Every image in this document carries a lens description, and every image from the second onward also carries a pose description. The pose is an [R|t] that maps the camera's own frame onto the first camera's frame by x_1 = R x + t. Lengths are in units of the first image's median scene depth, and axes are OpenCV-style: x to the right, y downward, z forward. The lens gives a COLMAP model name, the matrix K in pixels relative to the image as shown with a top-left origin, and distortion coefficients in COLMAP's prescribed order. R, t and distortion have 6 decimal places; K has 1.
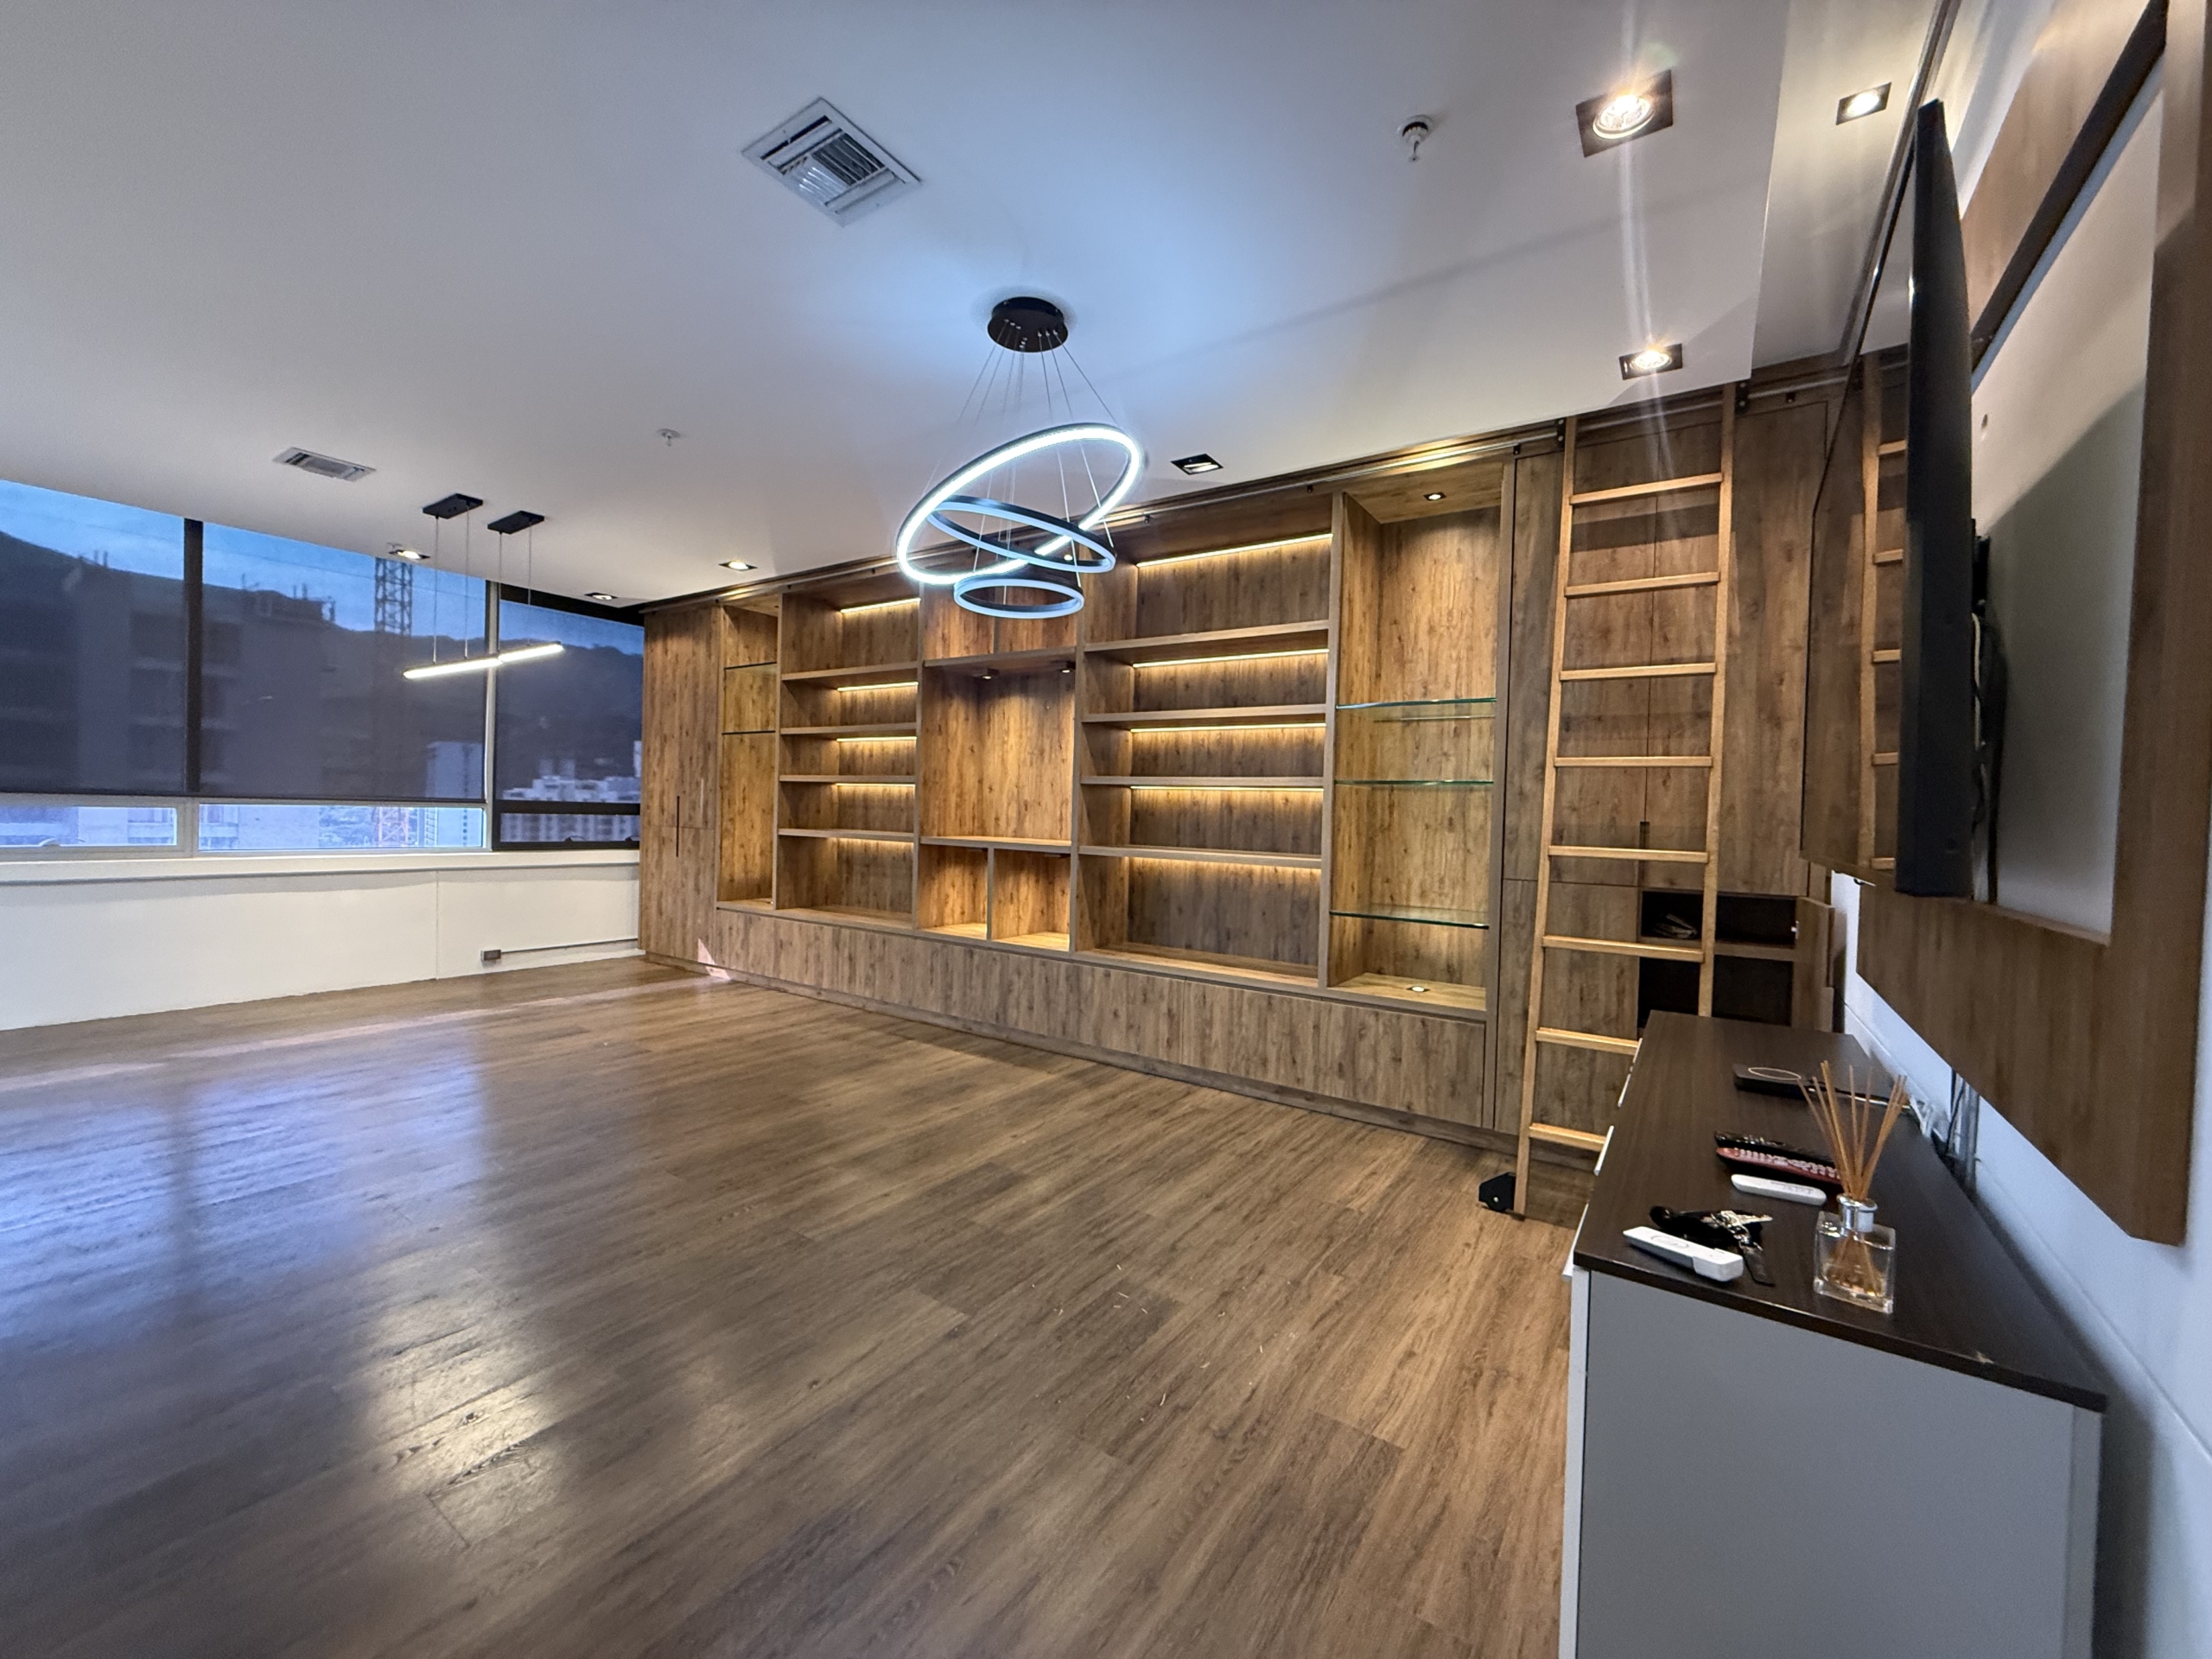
lens RADIAL K [[880.5, 0, 1097.9], [0, 880.5, 826.6], [0, 0, 1]] dist [0.003102, -0.000564]
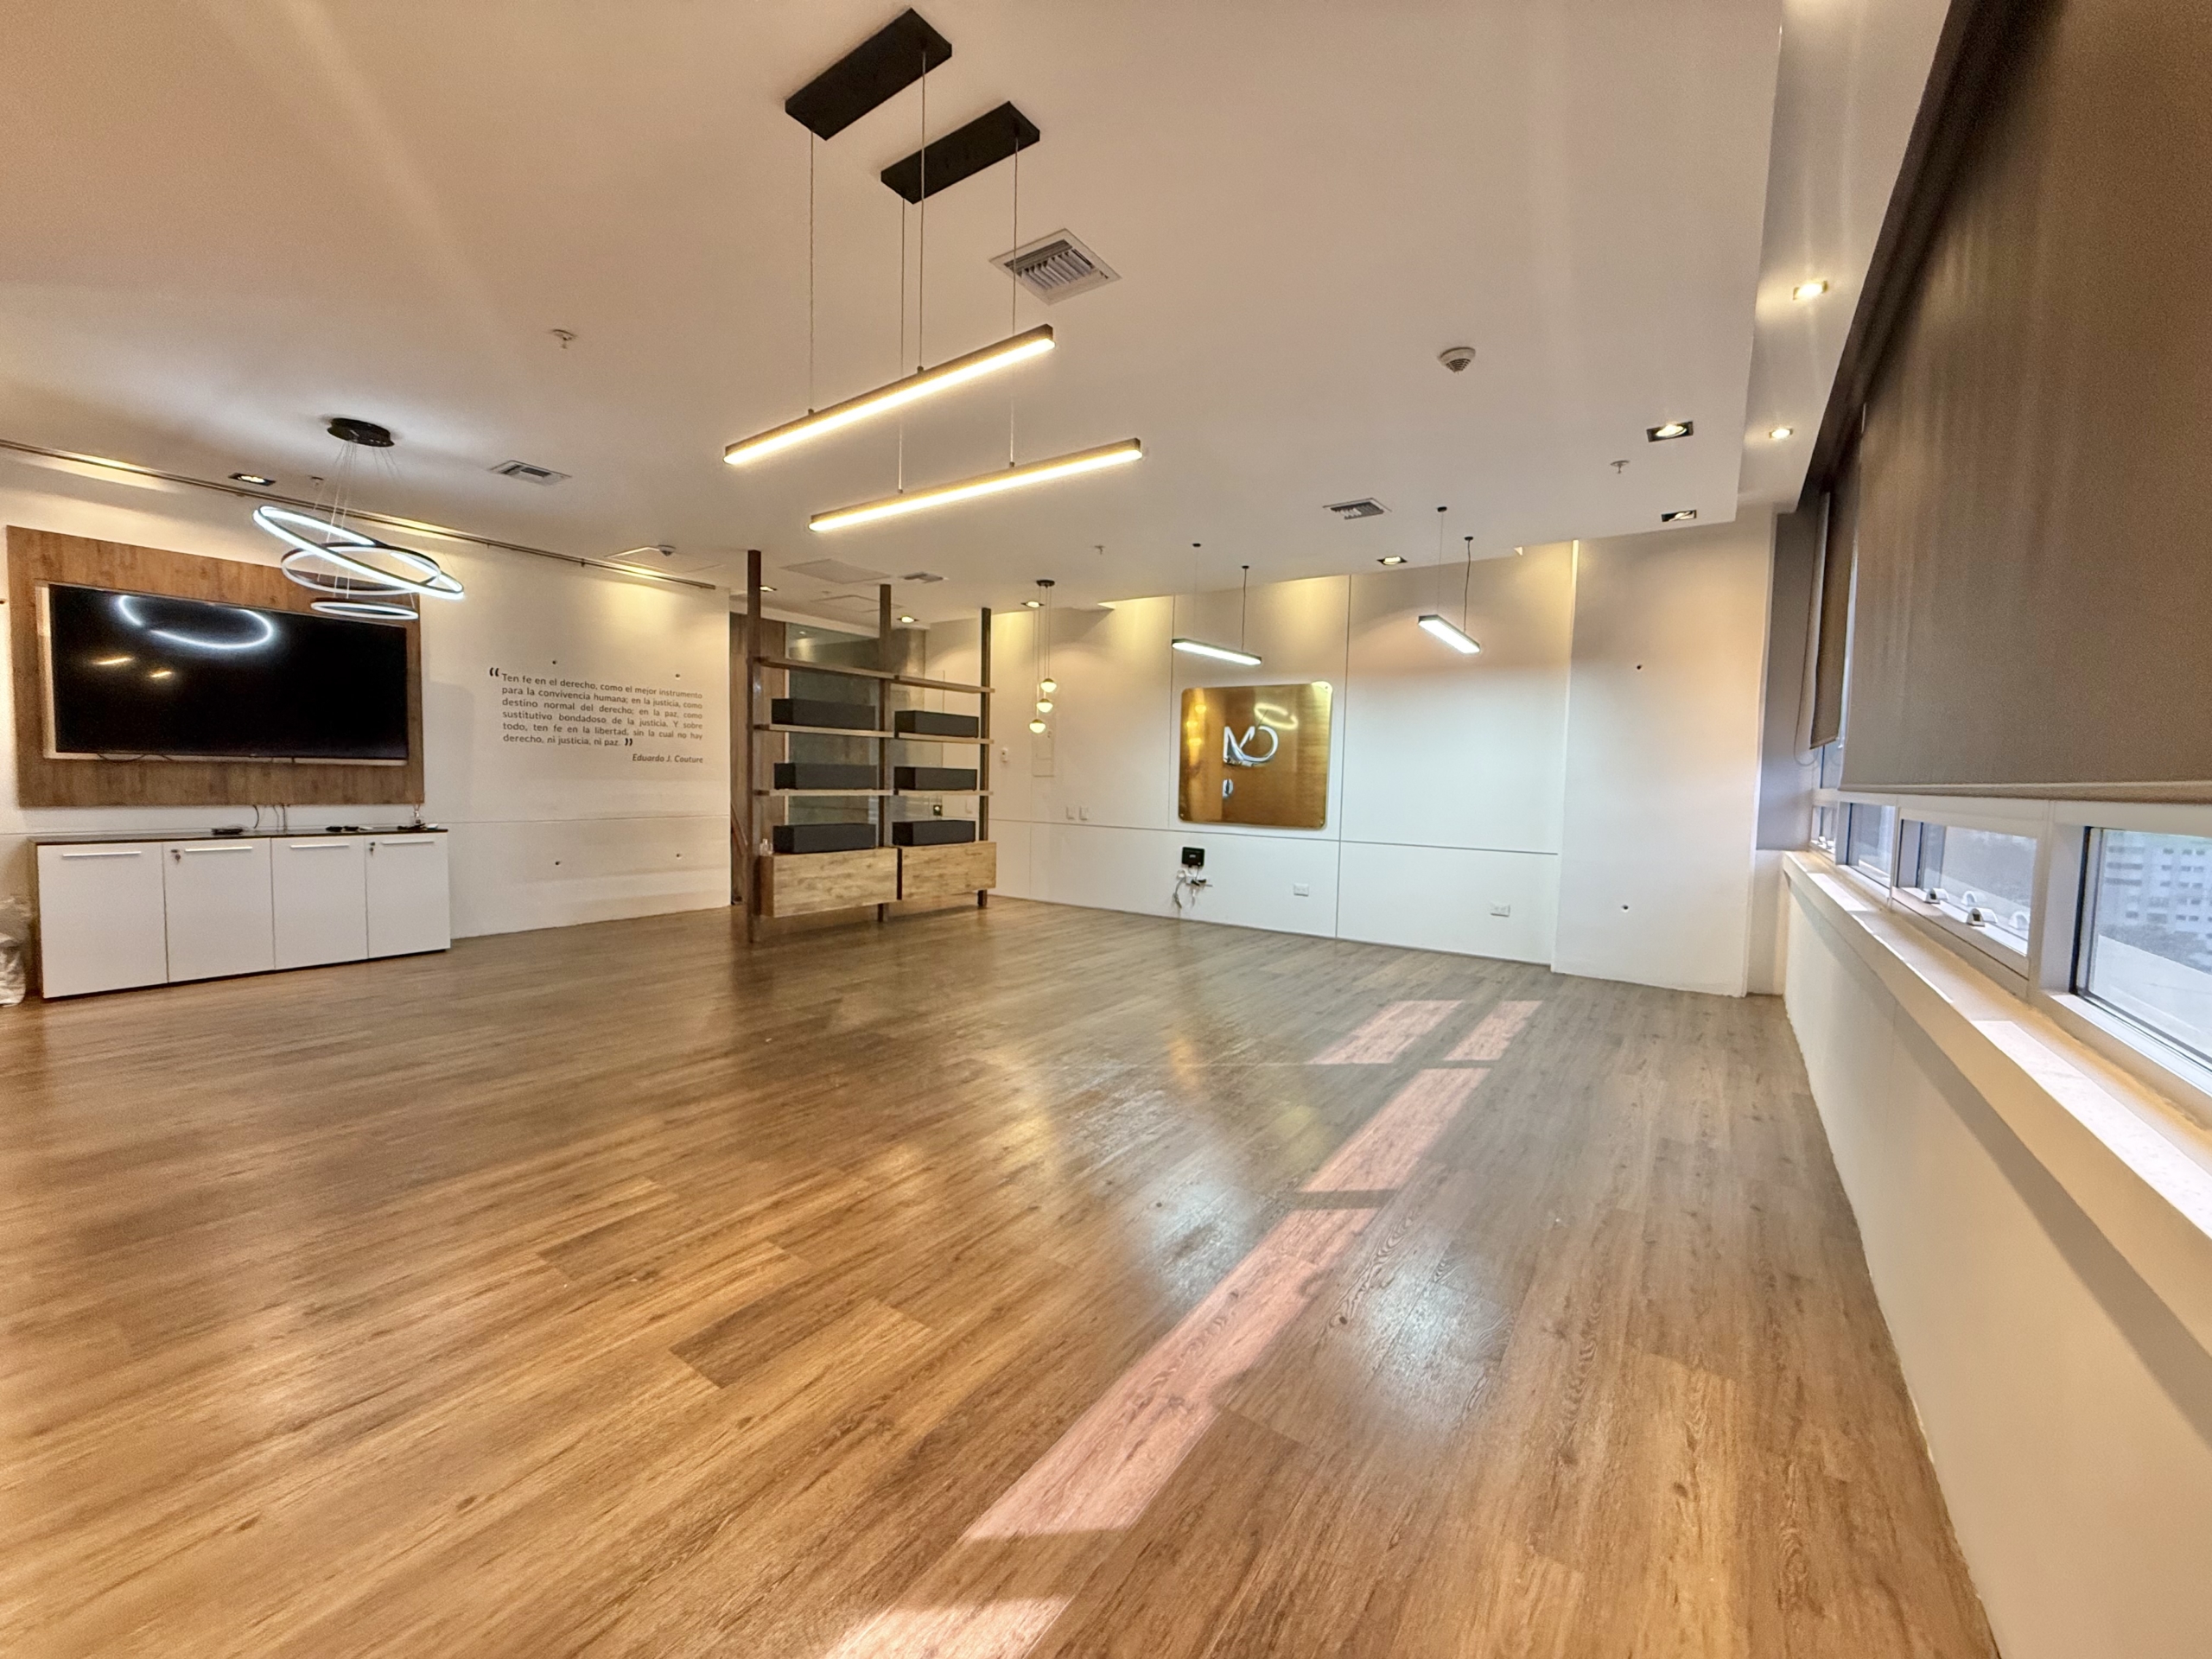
lens RADIAL K [[880.5, 0, 1090.0], [0, 880.5, 829.4], [0, 0, 1]] dist [0.003102, -0.000564]
pose [[-0.998117, -0.054280, 0.028564, -0.821692], [-0.051949, 0.995688, 0.076850, -0.032506], [-0.032612, 0.075222, -0.996633, 1.460403]]
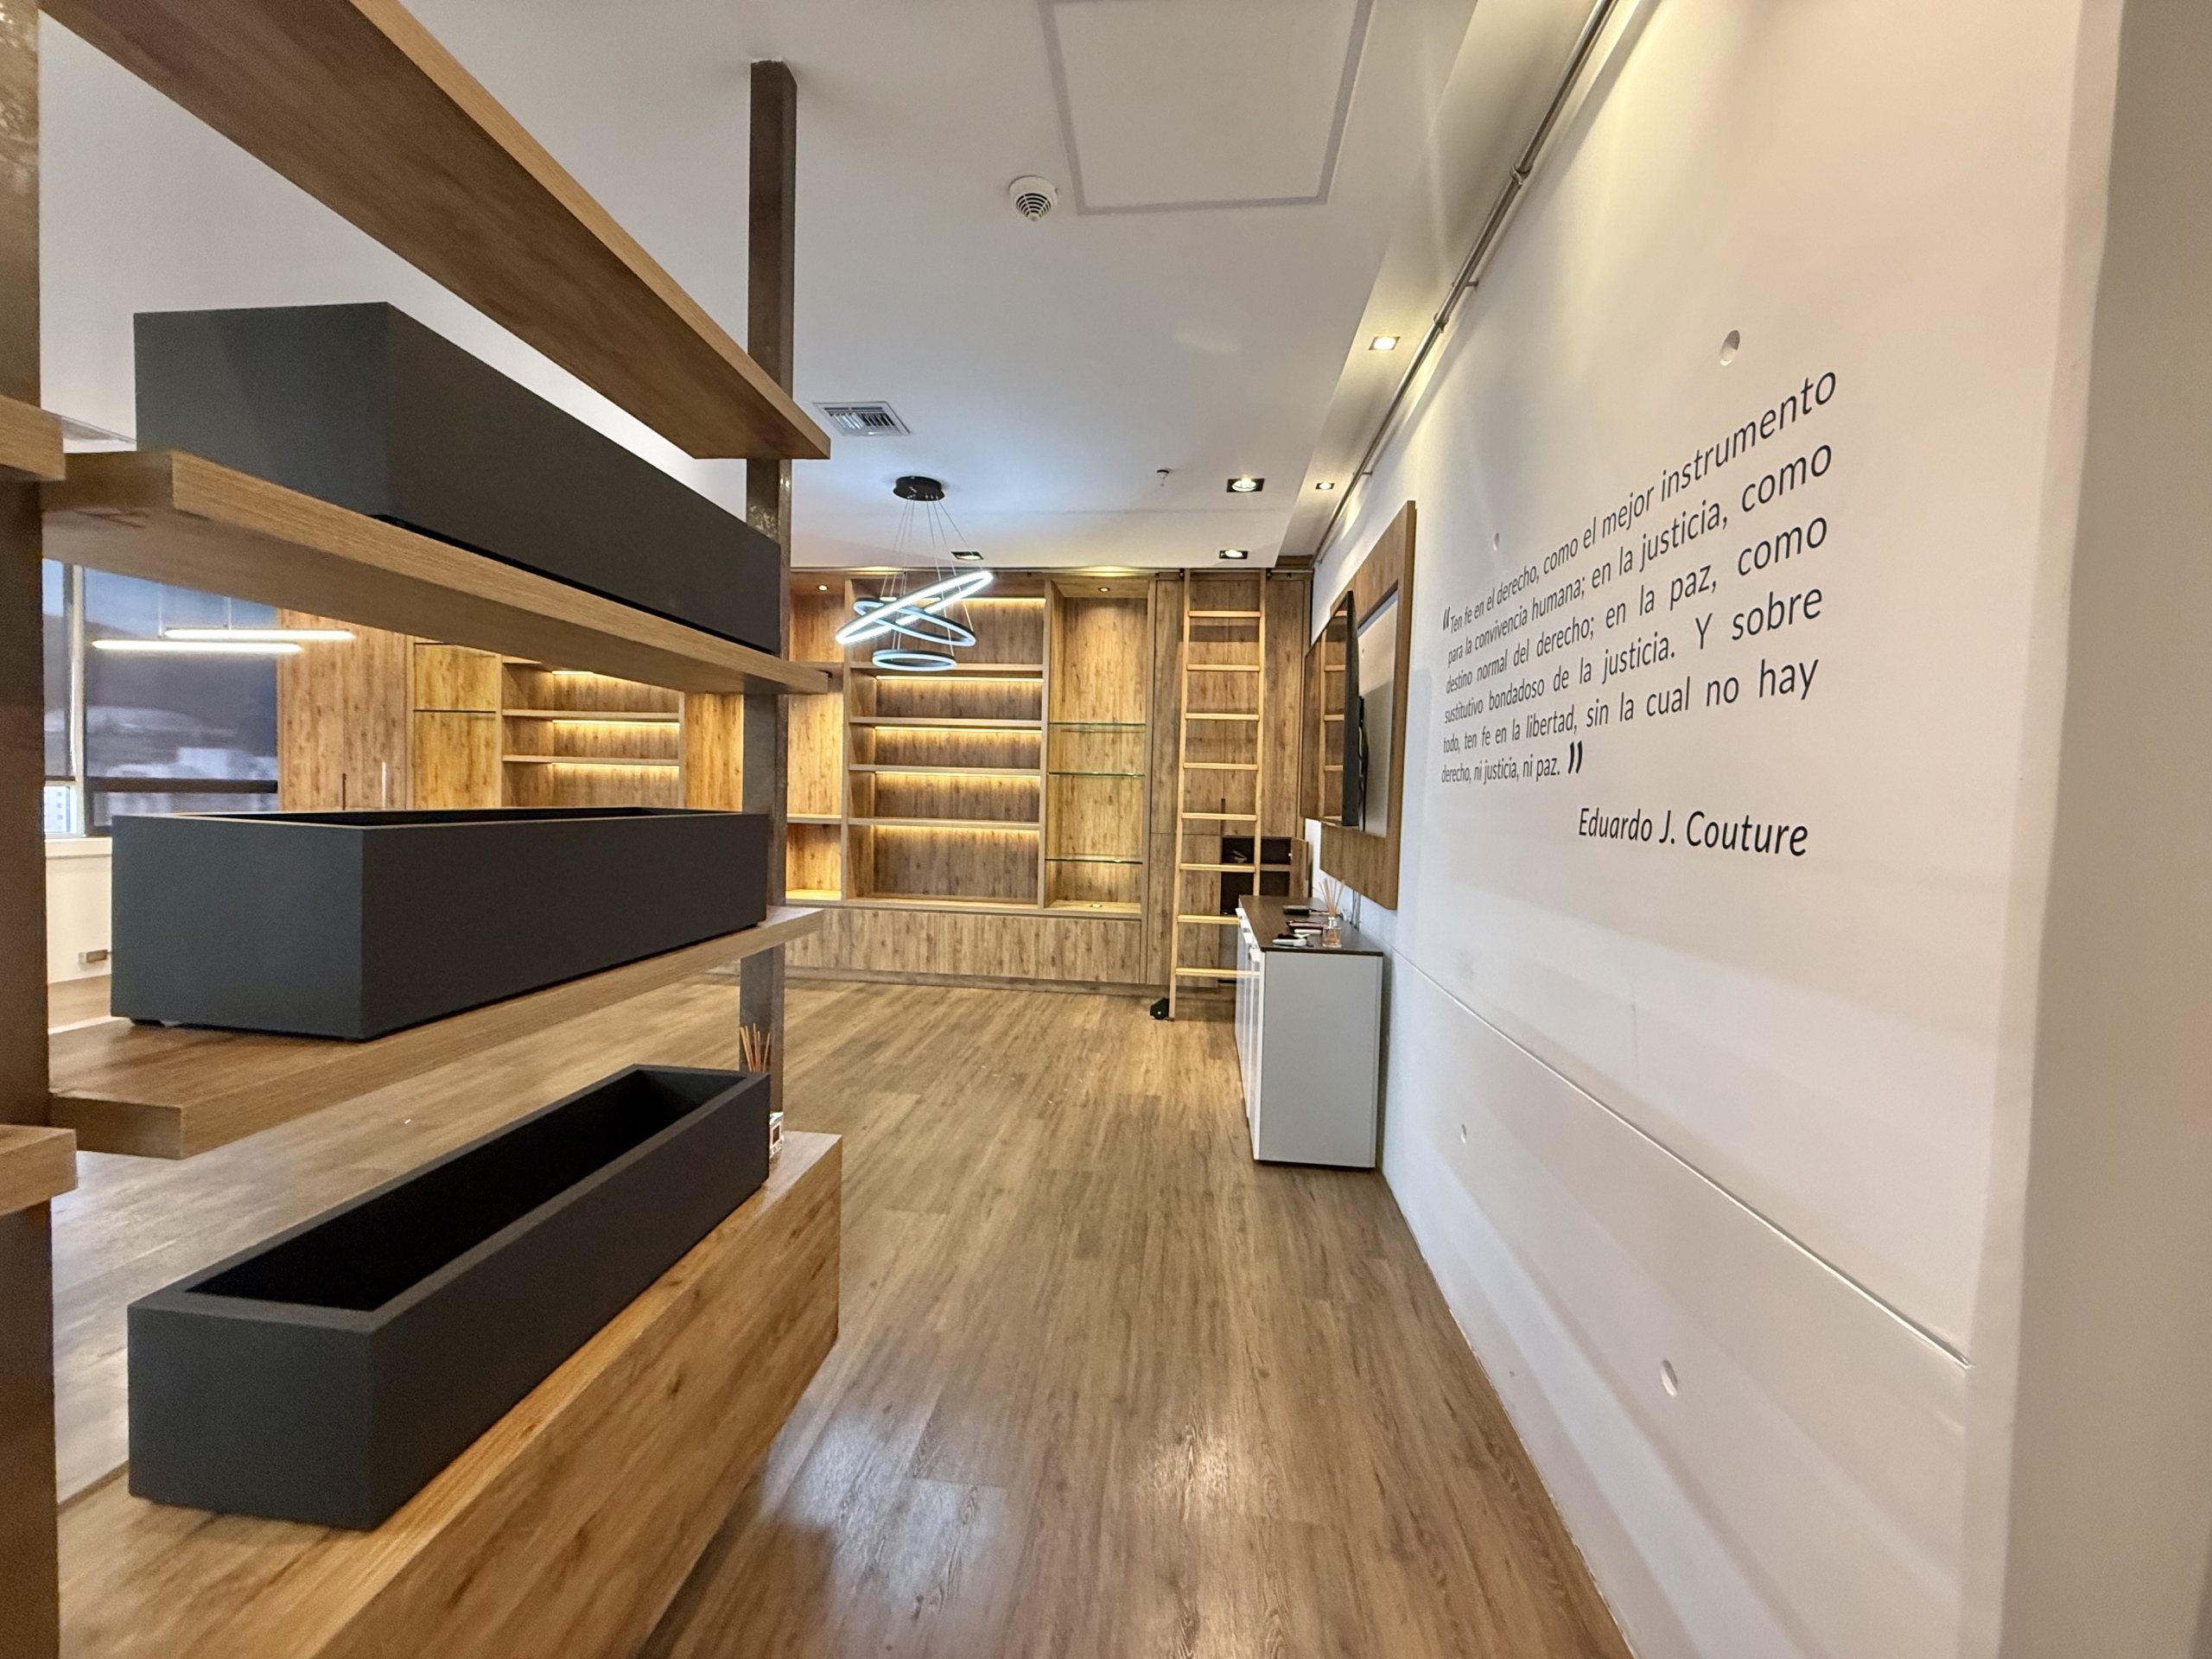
lens RADIAL K [[880.5, 0, 1095.0], [0, 880.5, 830.2], [0, 0, 1]] dist [0.003102, -0.000564]
pose [[0.881878, -0.023358, 0.470898, -0.311116], [0.005606, 0.999221, 0.039065, -0.009295], [-0.471444, -0.031811, 0.881322, -0.312101]]
